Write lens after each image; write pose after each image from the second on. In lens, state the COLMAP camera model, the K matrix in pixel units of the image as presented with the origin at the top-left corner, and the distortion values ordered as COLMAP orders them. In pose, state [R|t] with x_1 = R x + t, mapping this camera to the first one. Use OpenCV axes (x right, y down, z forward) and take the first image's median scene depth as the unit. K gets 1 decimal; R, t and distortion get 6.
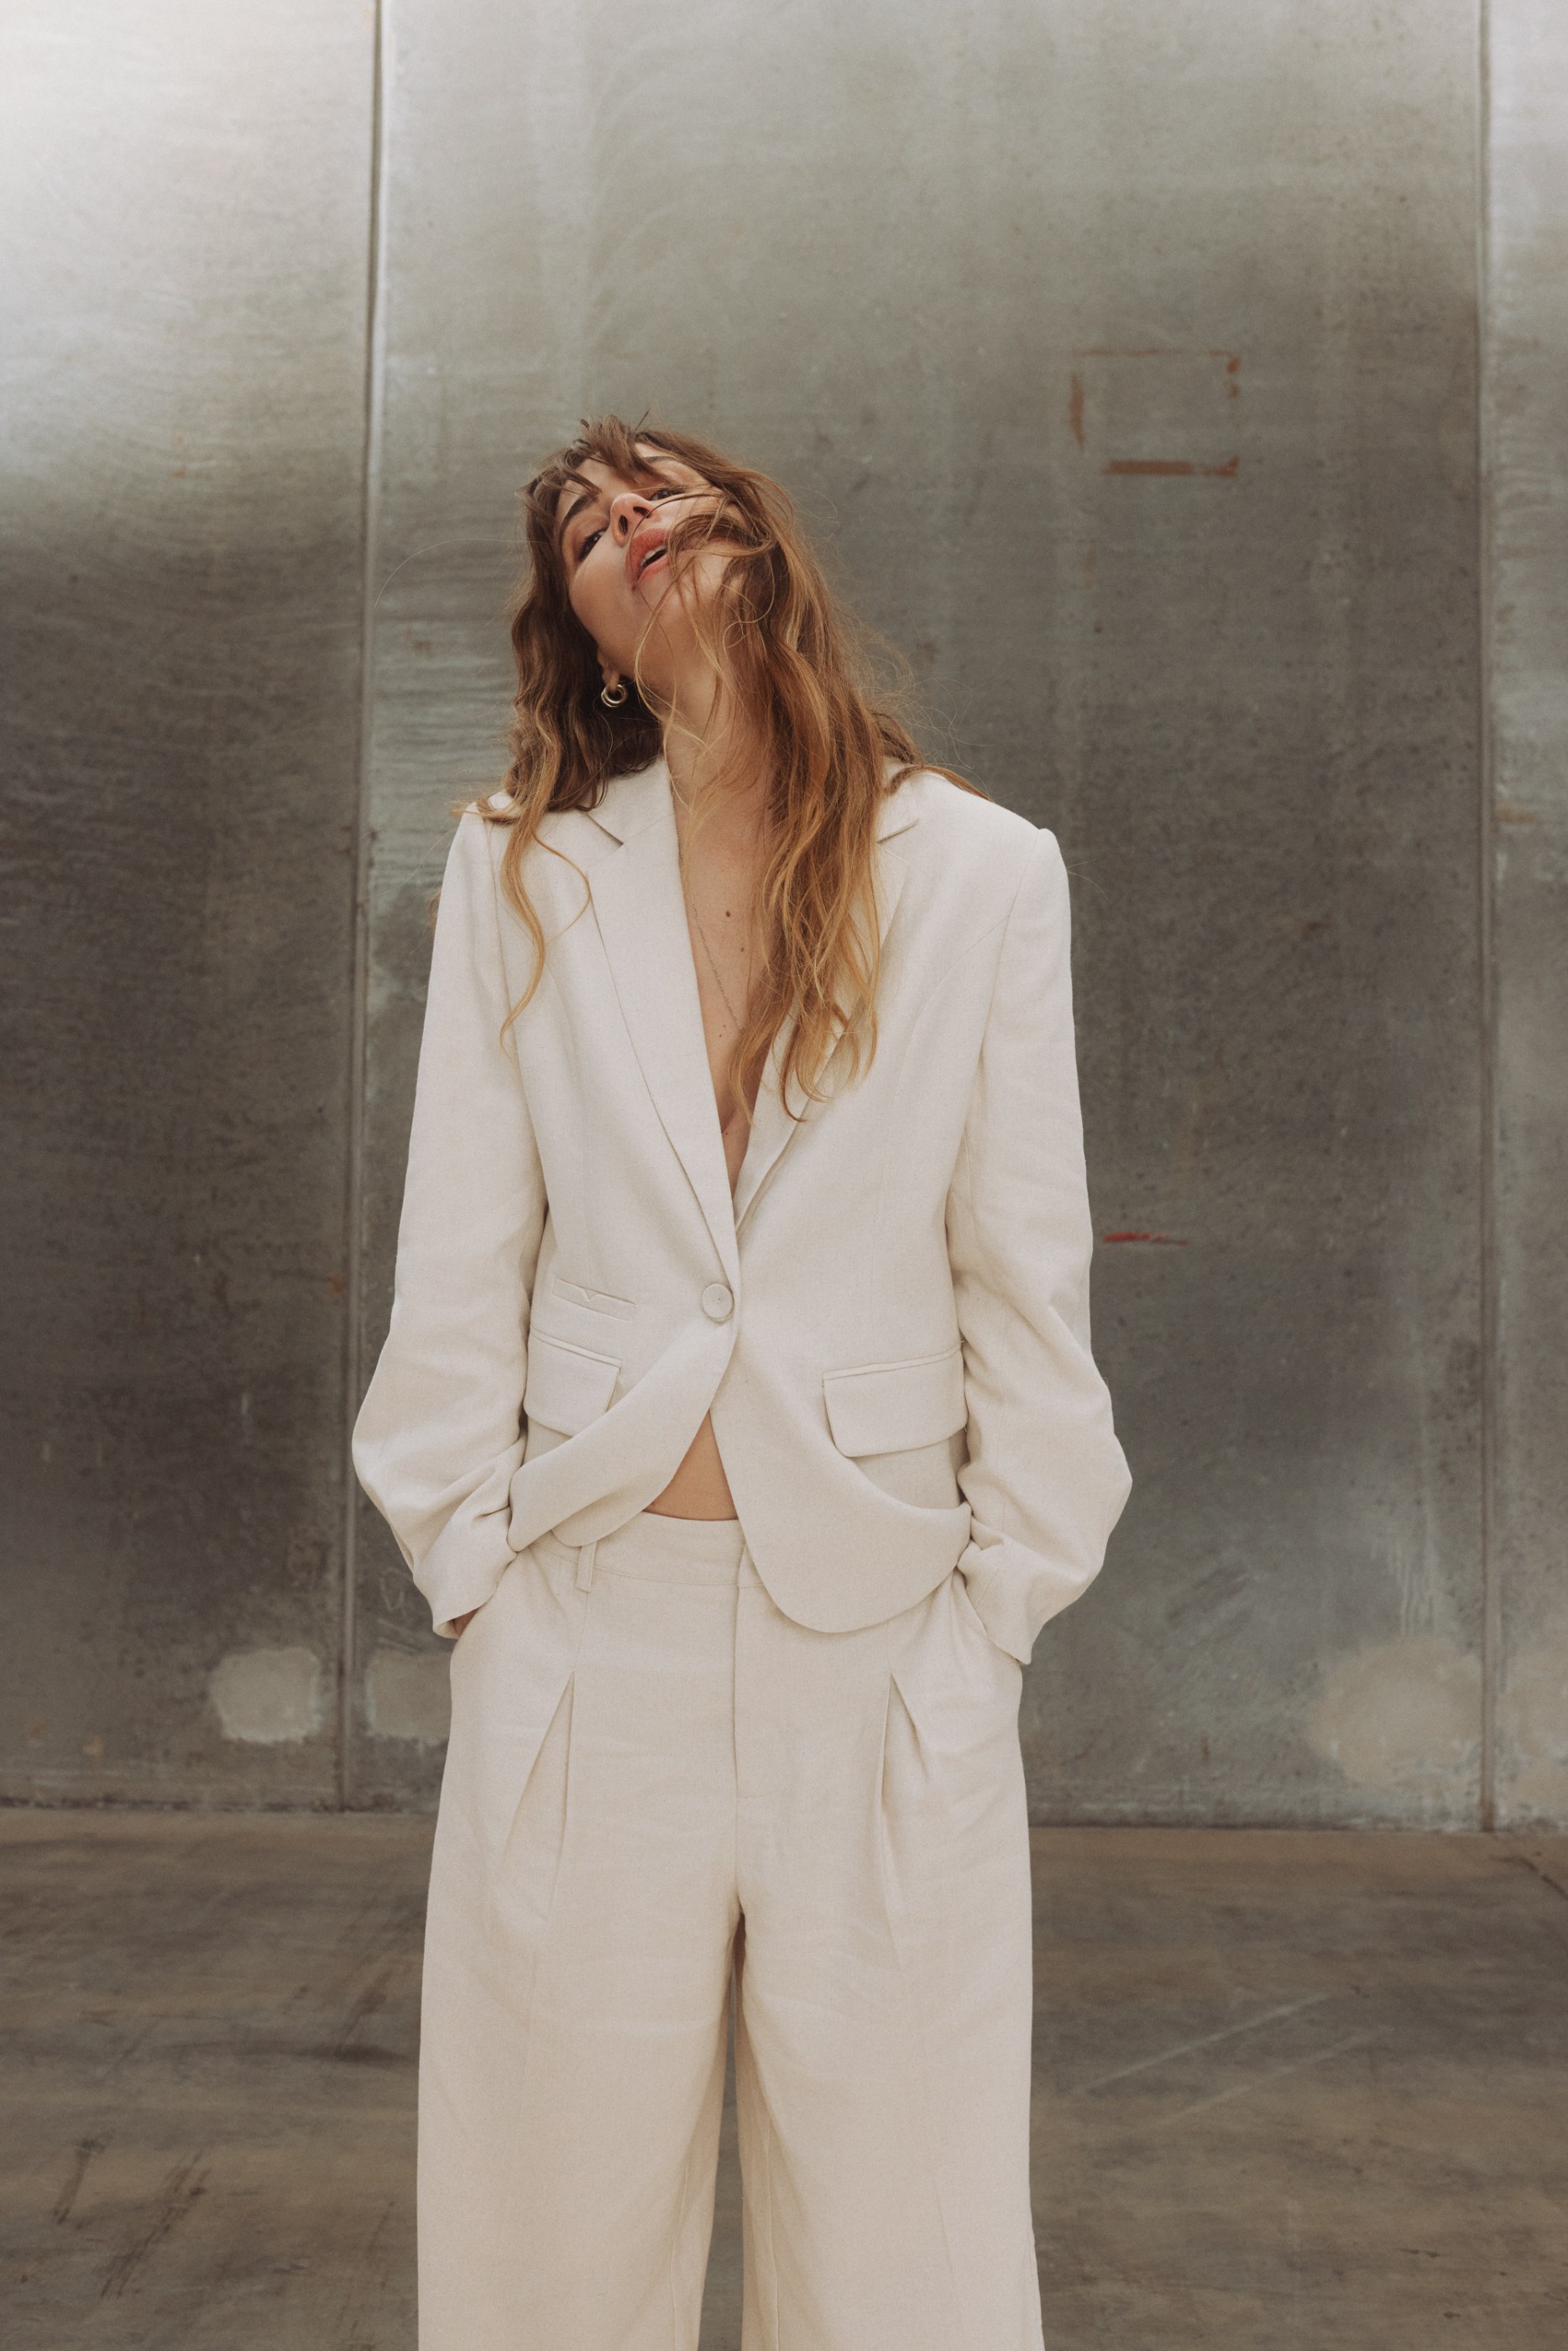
lens RADIAL K [[2275.5, 0, 768.4], [0, 2275.5, 1179.9], [0, 0, 1]] dist [-0.025926, 0.000000]
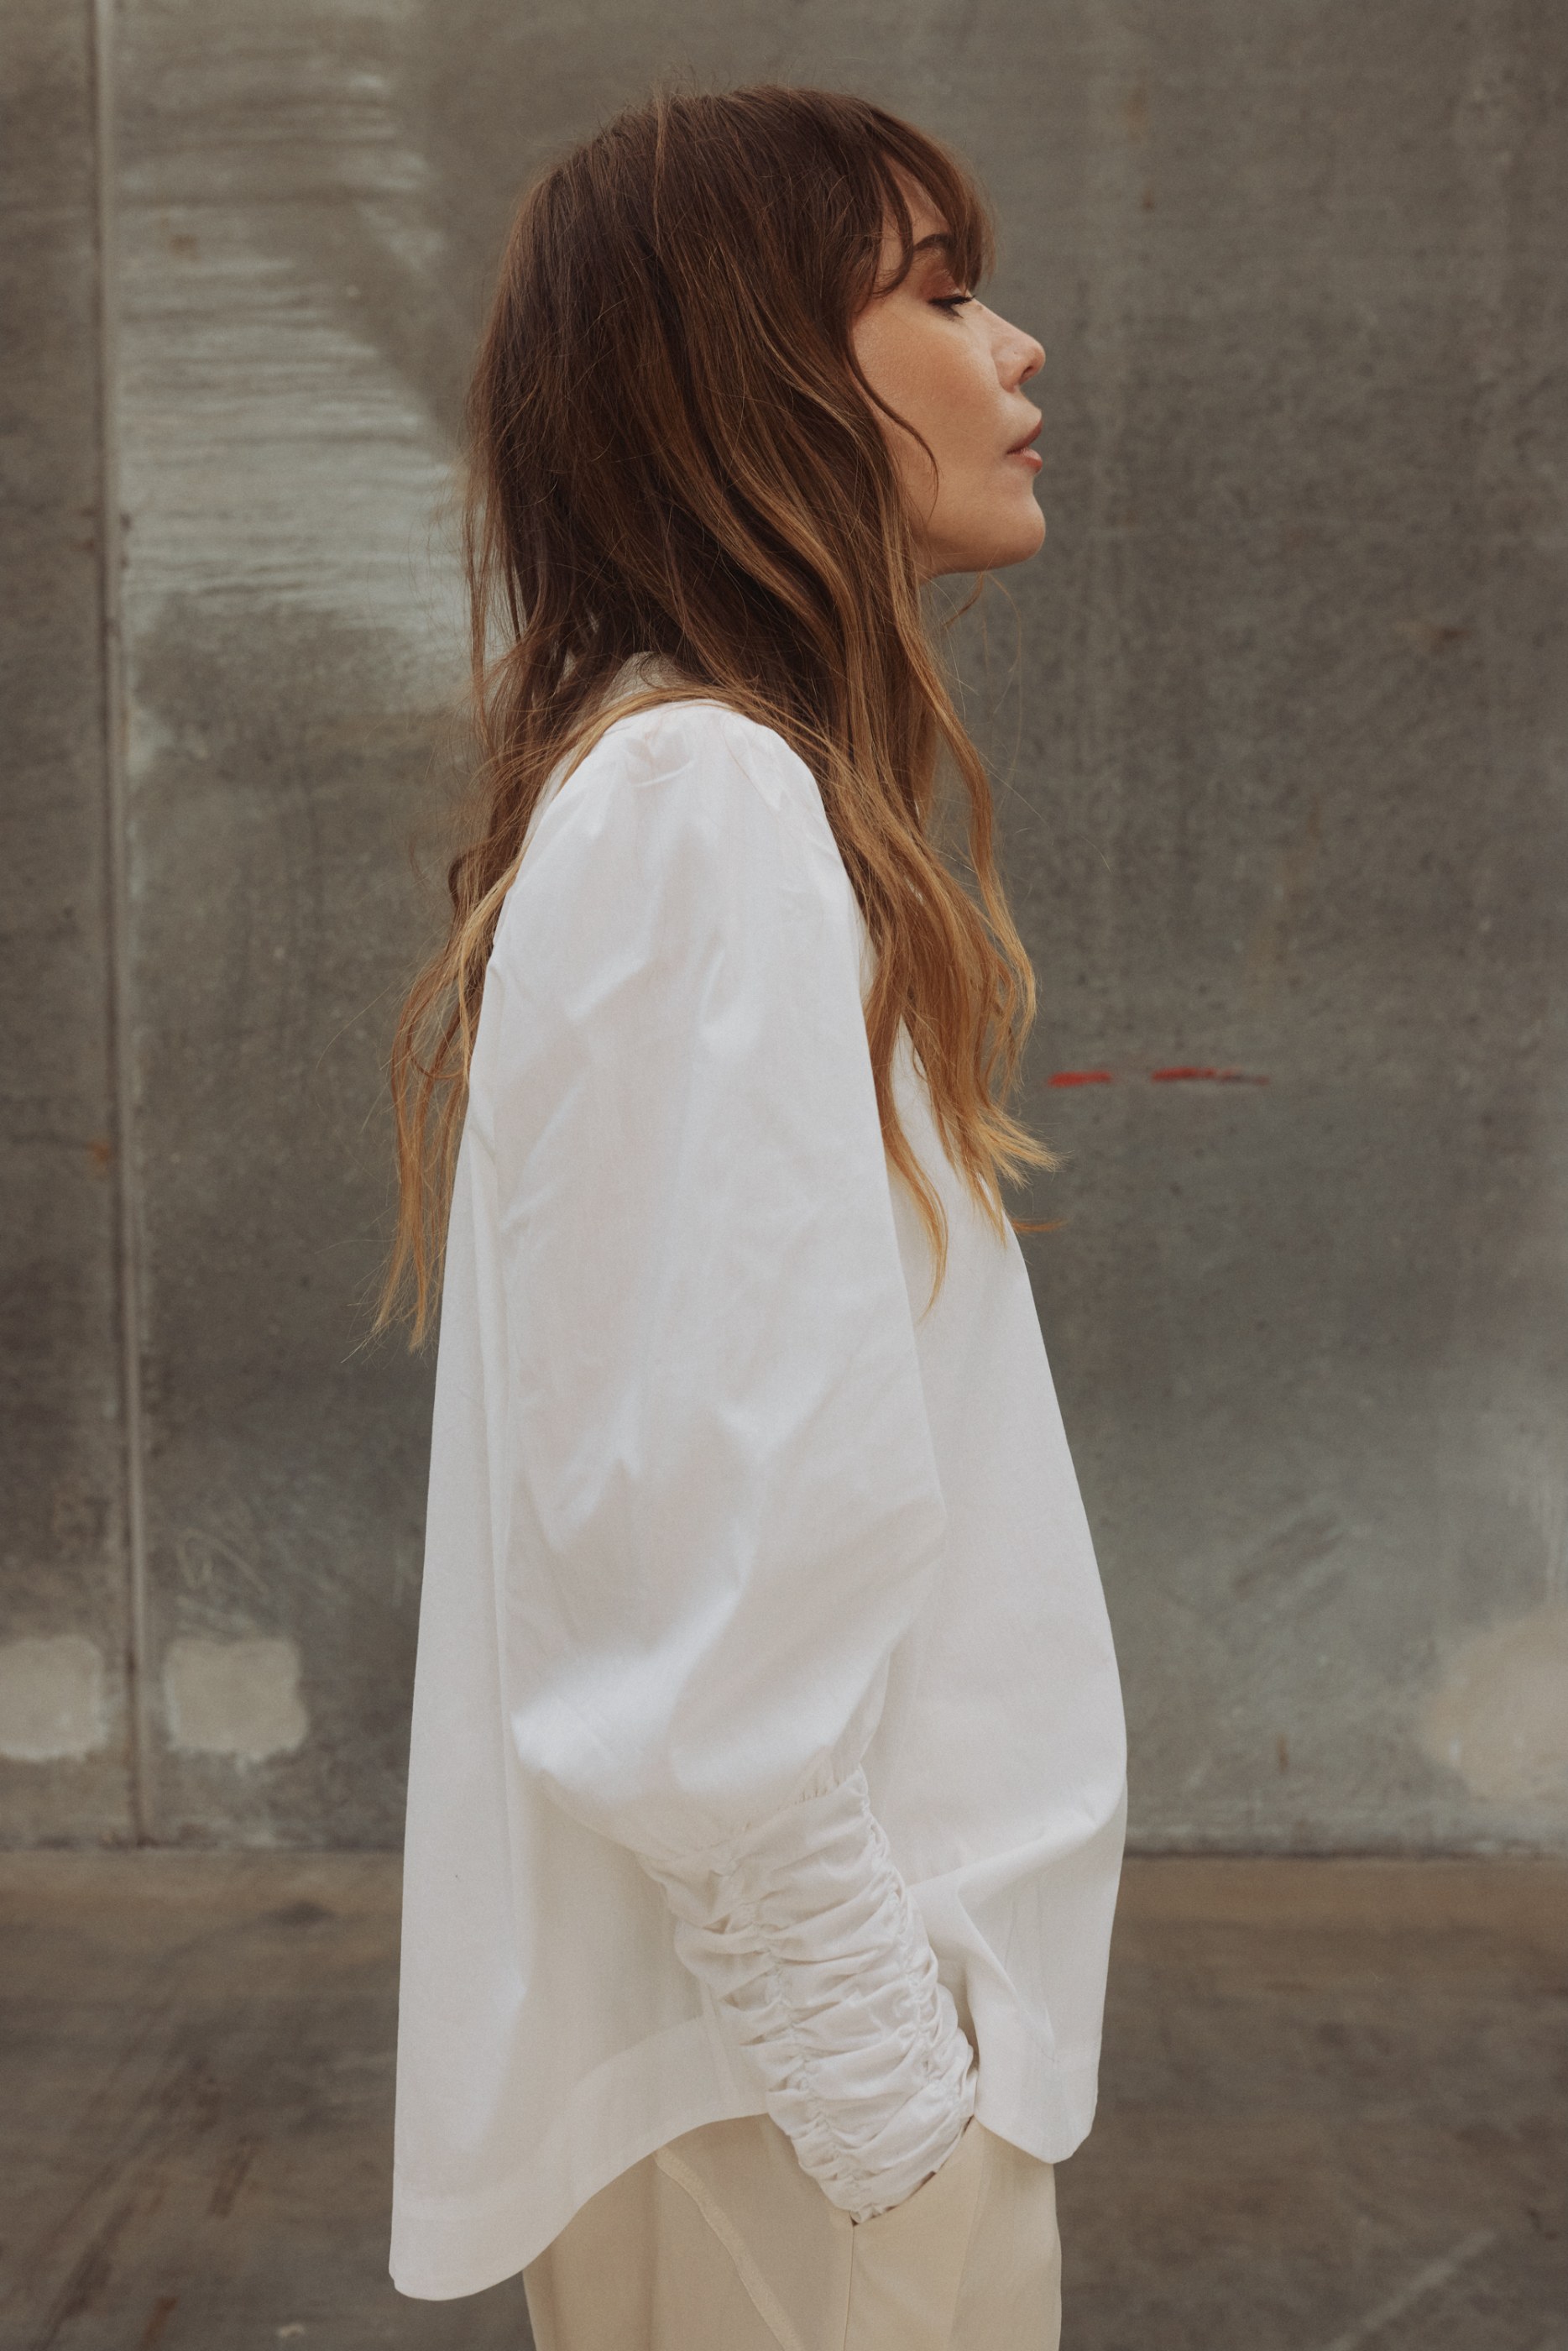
lens RADIAL K [[2275.5, 0, 774.8], [0, 2275.5, 1190.3], [0, 0, 1]] dist [-0.025926, 0.000000]
pose [[0.999895, -0.013954, 0.003966, 0.023396], [0.013336, 0.991766, 0.127366, -0.032064], [-0.005710, -0.127299, 0.991848, 0.272770]]
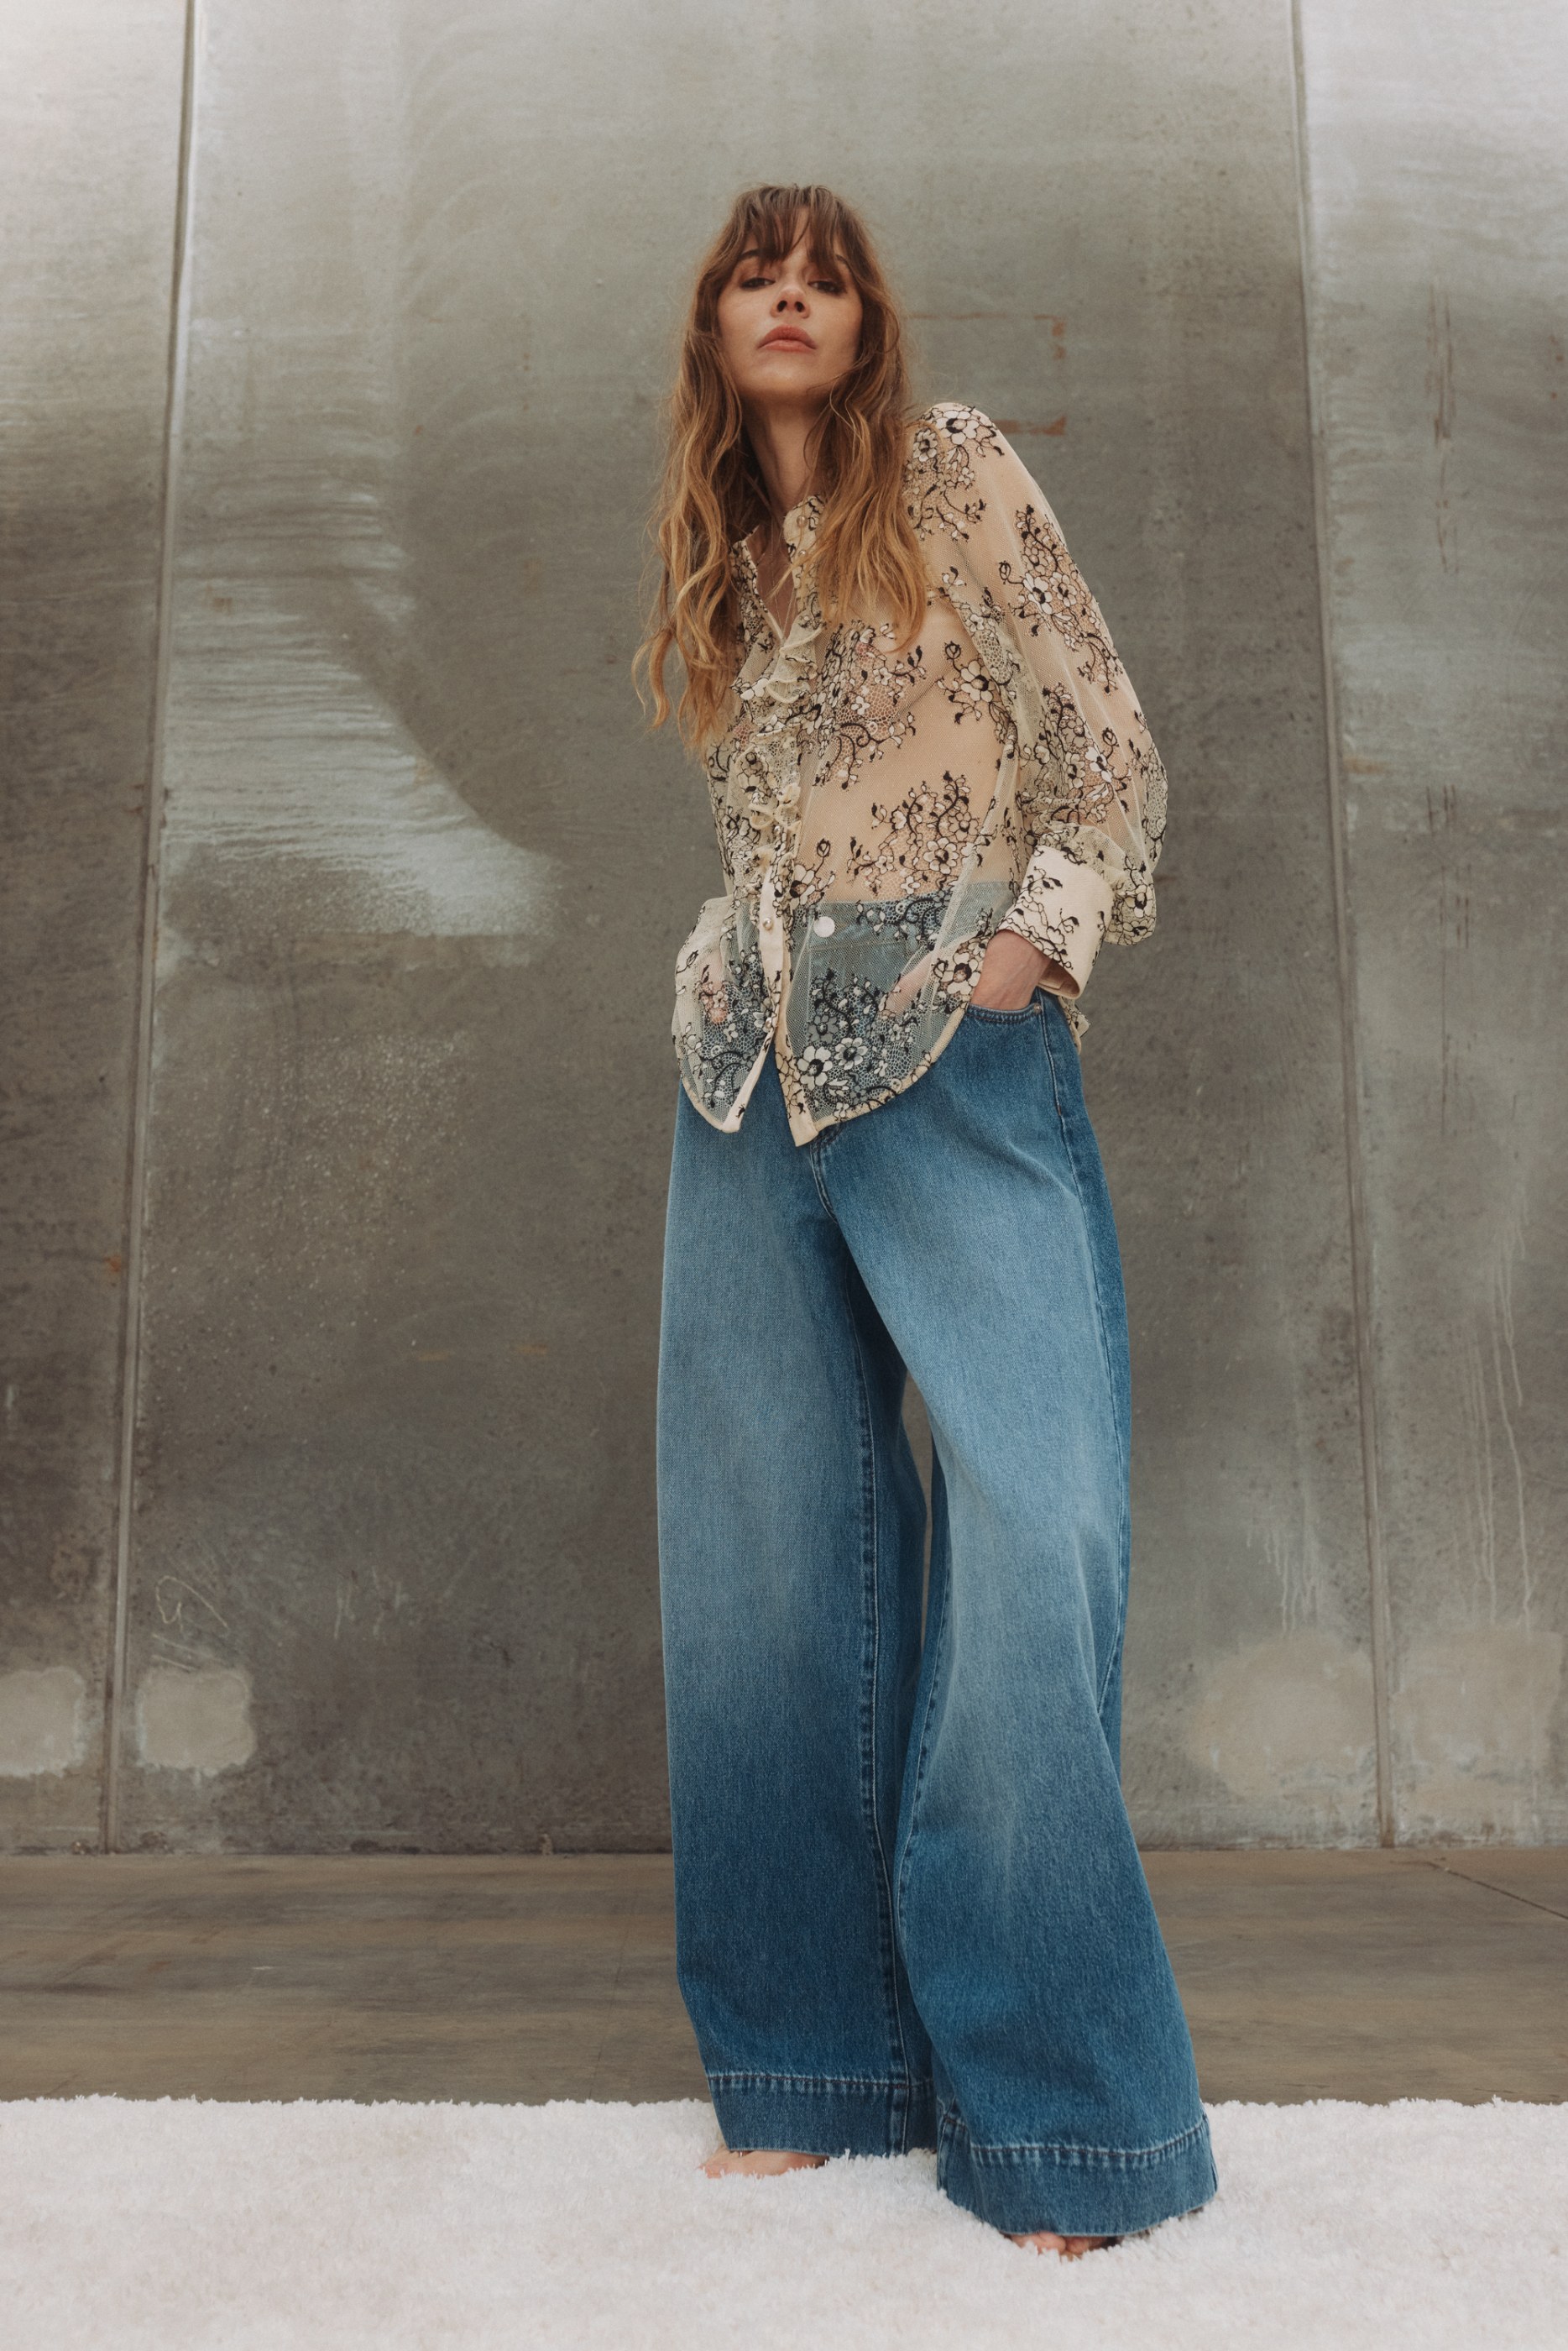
lens RADIAL K [[2275.5, 0, 742.2], [0, 2275.5, 1186.3], [0, 0, 1]] dist [-0.025926, 0.000000]
pose [[0.999239, -0.007716, 0.038240, 0.027837], [0.012606, 0.991520, -0.129344, 0.135679], [-0.036918, 0.129728, 0.990862, 0.079537]]
